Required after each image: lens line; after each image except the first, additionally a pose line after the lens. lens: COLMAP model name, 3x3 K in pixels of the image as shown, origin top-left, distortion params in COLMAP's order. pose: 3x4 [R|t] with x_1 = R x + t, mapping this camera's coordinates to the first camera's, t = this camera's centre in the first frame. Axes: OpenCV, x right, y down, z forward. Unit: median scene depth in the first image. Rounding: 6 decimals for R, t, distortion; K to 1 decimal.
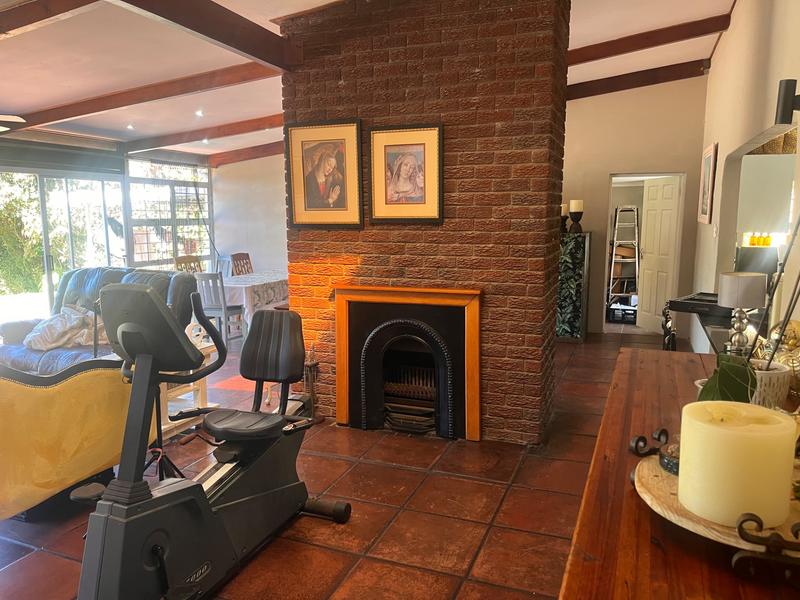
lens RADIAL K [[600.3, 0, 402.3], [0, 600.3, 303.4], [0, 0, 1]] dist [0.059446, -0.042771]
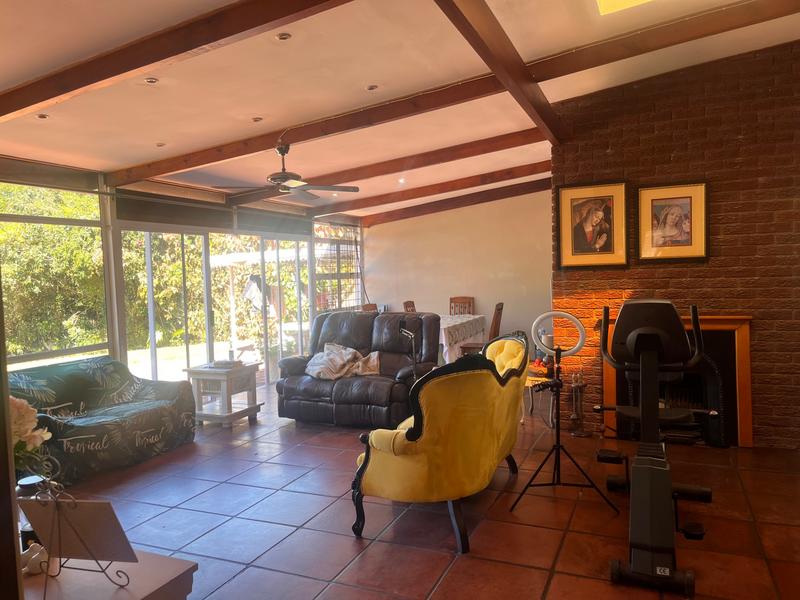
lens RADIAL K [[600.3, 0, 395.5], [0, 600.3, 300.7], [0, 0, 1]] dist [0.059446, -0.042771]
pose [[0.999142, -0.022879, -0.034521, -0.503241], [0.019331, 0.994817, -0.099822, 0.052396], [0.036626, 0.099069, 0.994406, -0.210866]]
